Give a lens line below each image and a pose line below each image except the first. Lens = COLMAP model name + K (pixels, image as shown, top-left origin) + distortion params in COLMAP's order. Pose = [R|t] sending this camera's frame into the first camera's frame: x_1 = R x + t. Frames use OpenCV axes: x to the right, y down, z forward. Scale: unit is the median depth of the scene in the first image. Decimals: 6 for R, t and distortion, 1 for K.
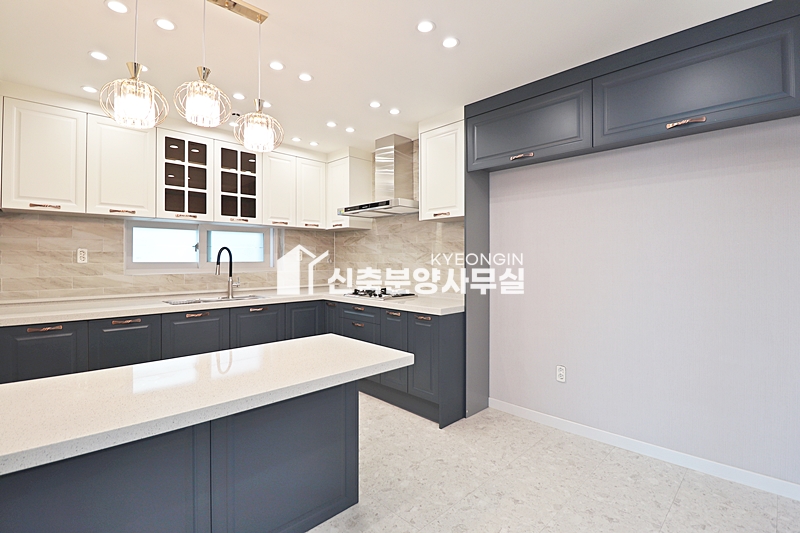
lens RADIAL K [[370.2, 0, 410.5], [0, 370.2, 260.3], [0, 0, 1]] dist [-0.009039, -0.006767]
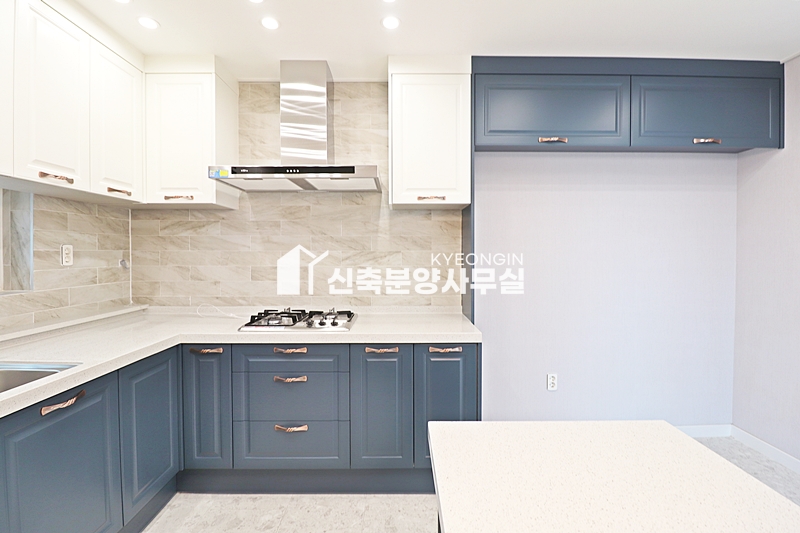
lens RADIAL K [[370.2, 0, 390.0], [0, 370.2, 259.4], [0, 0, 1]] dist [-0.009039, -0.006767]
pose [[0.710988, -0.014467, 0.703055, -0.430200], [0.002706, 0.999837, 0.017838, -0.017923], [-0.703199, -0.010780, 0.710911, 0.502503]]
